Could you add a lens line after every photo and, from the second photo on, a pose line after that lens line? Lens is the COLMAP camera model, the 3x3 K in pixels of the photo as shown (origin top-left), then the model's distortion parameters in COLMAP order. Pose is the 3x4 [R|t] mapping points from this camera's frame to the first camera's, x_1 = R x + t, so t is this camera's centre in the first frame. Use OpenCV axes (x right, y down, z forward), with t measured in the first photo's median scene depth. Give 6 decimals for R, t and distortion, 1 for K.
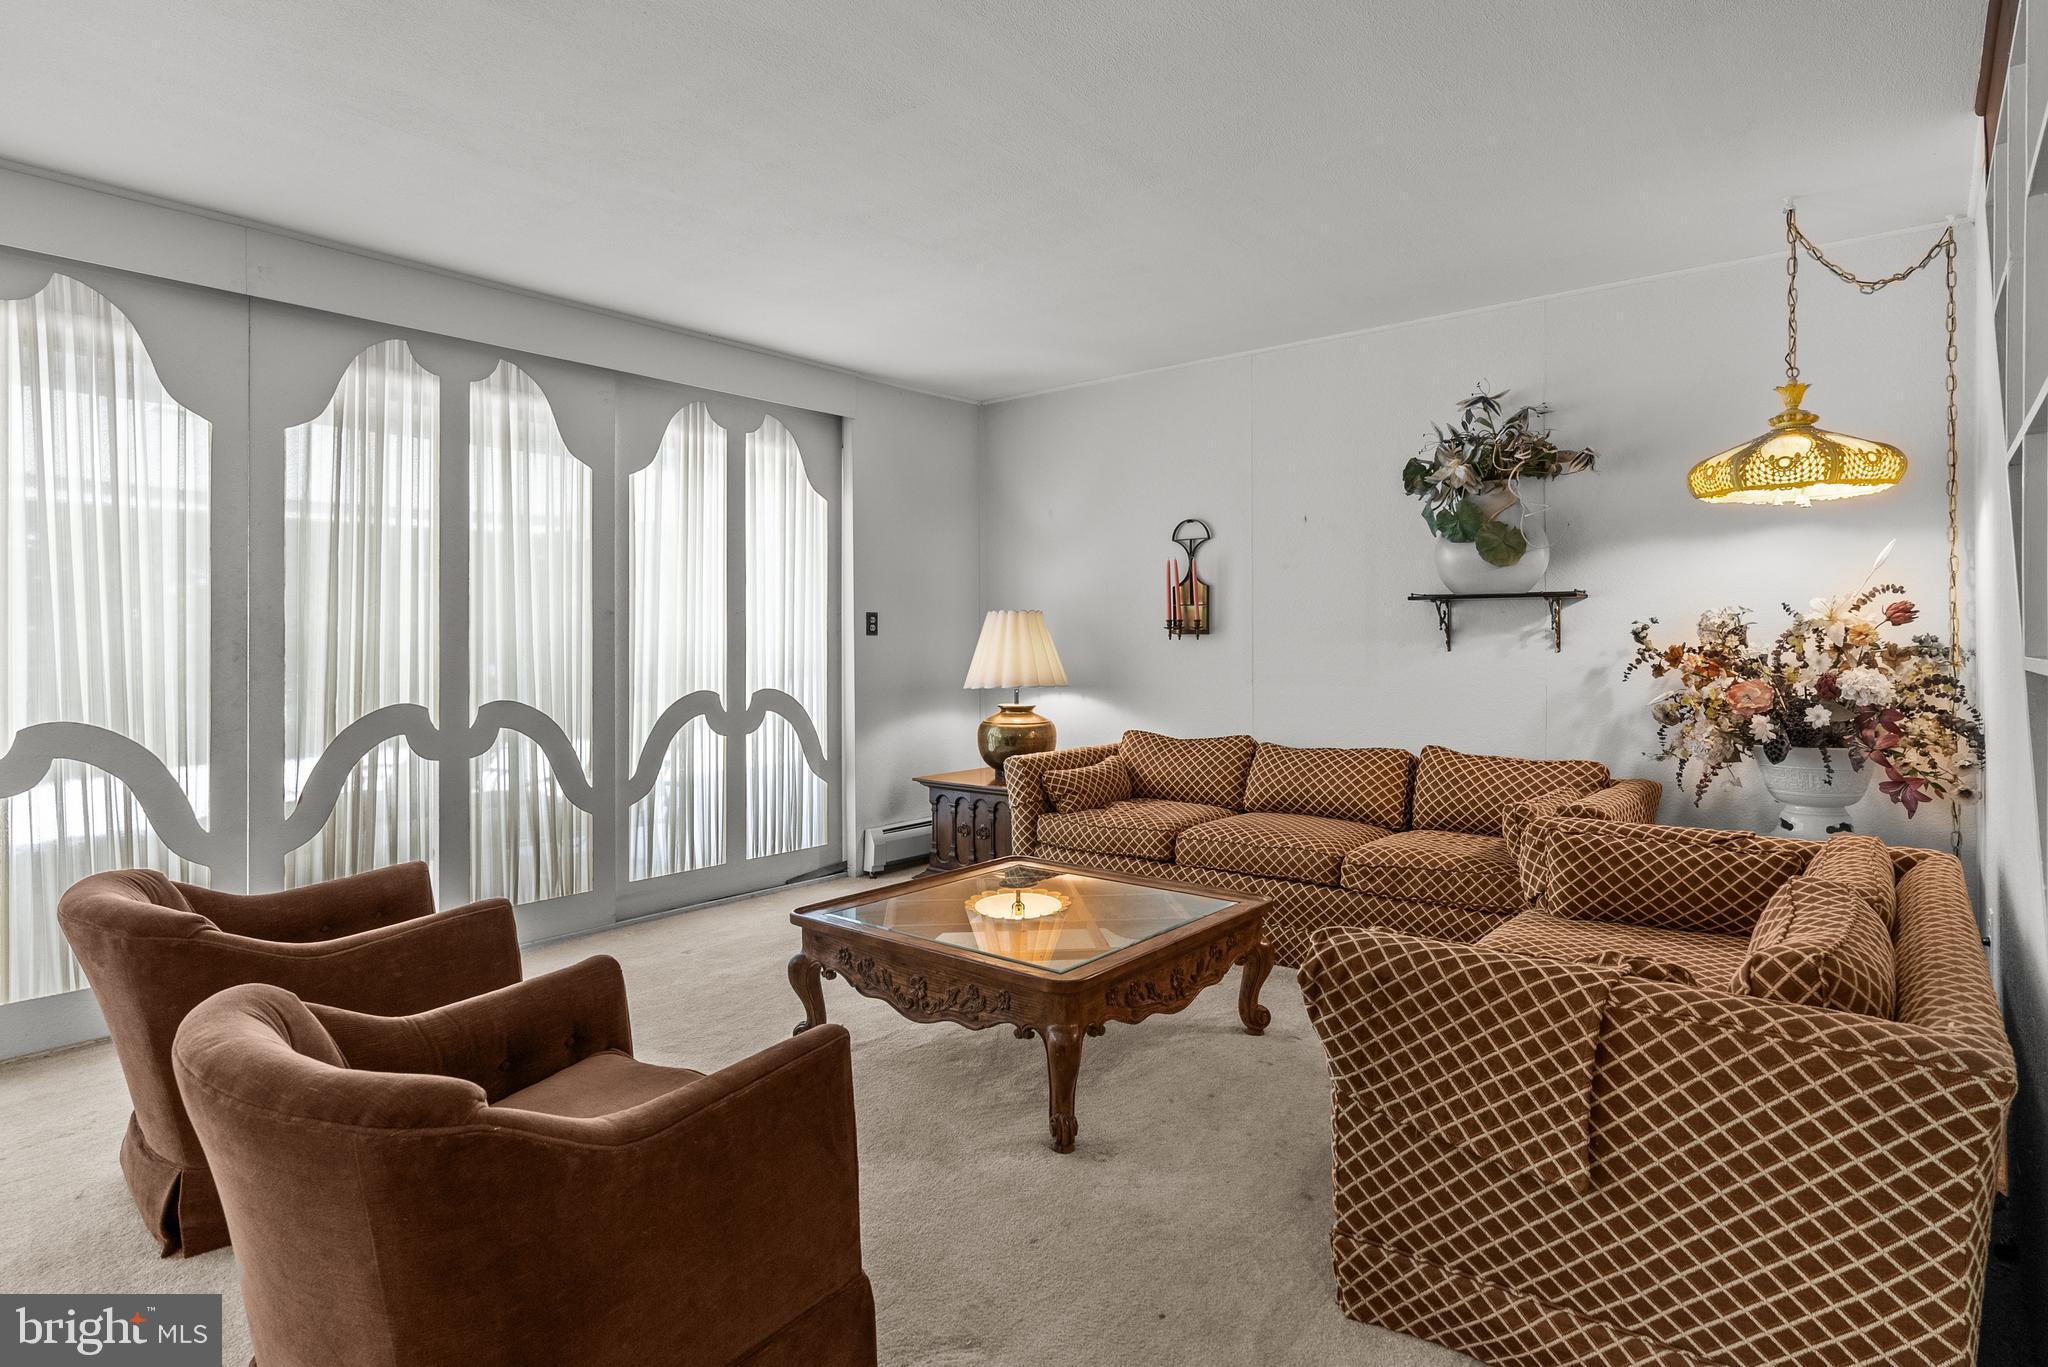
lens RADIAL K [[1068.9, 0, 1026.1], [0, 1068.9, 670.1], [0, 0, 1]] dist [-0.002216, 0.000726]
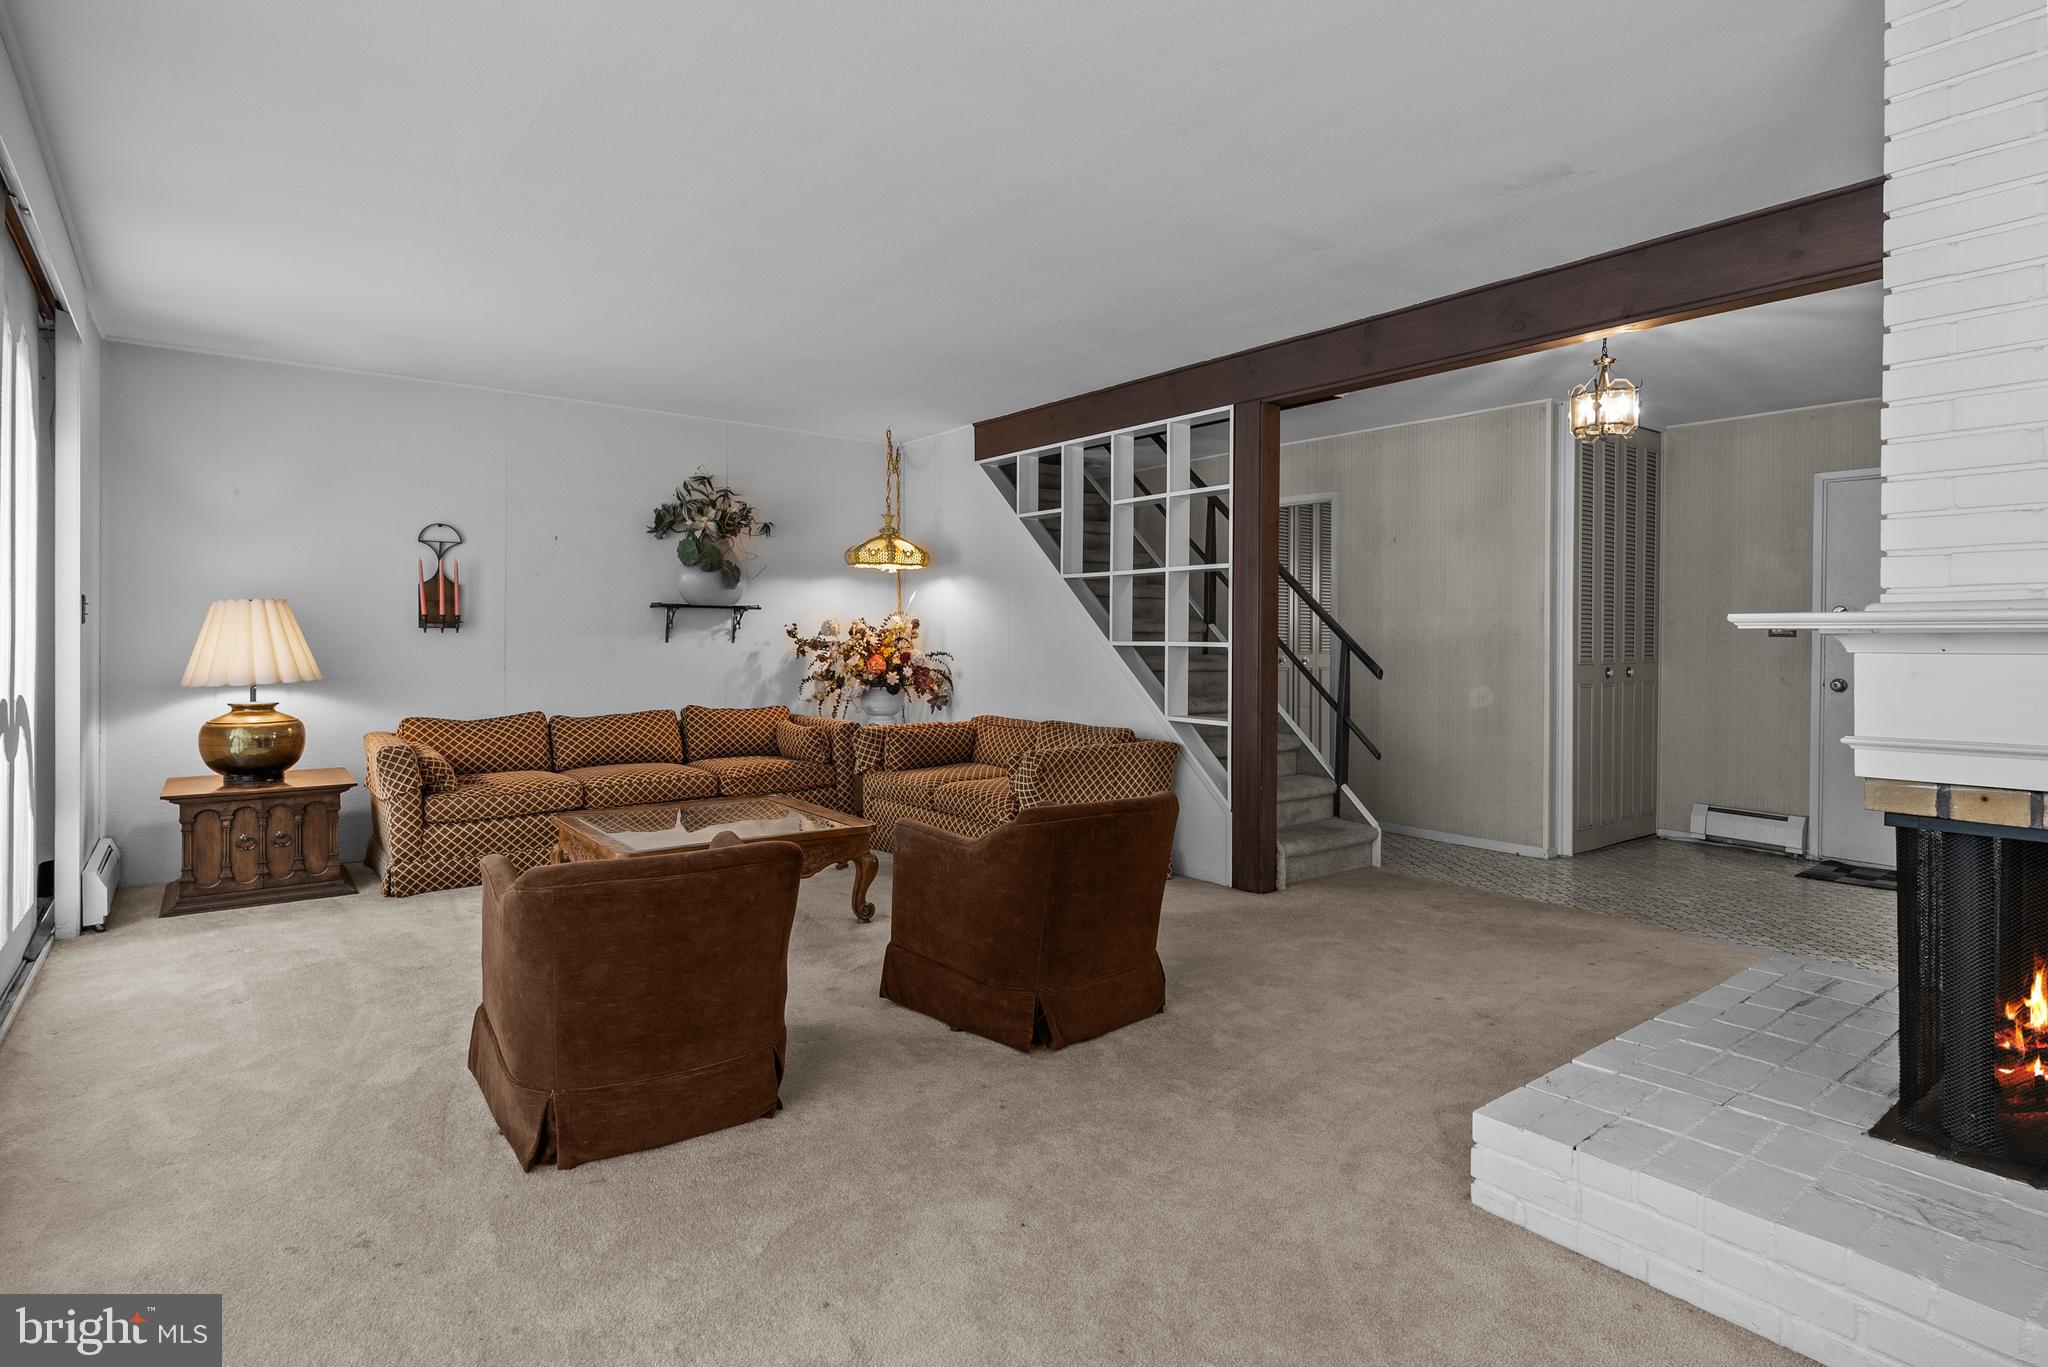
lens RADIAL K [[1068.9, 0, 1024.9], [0, 1068.9, 668.2], [0, 0, 1]] dist [-0.002216, 0.000726]
pose [[0.227856, -0.023658, 0.973407, -0.921365], [0.021599, 0.999582, 0.019239, 0.000182], [-0.973455, 0.016641, 0.228272, 0.190846]]
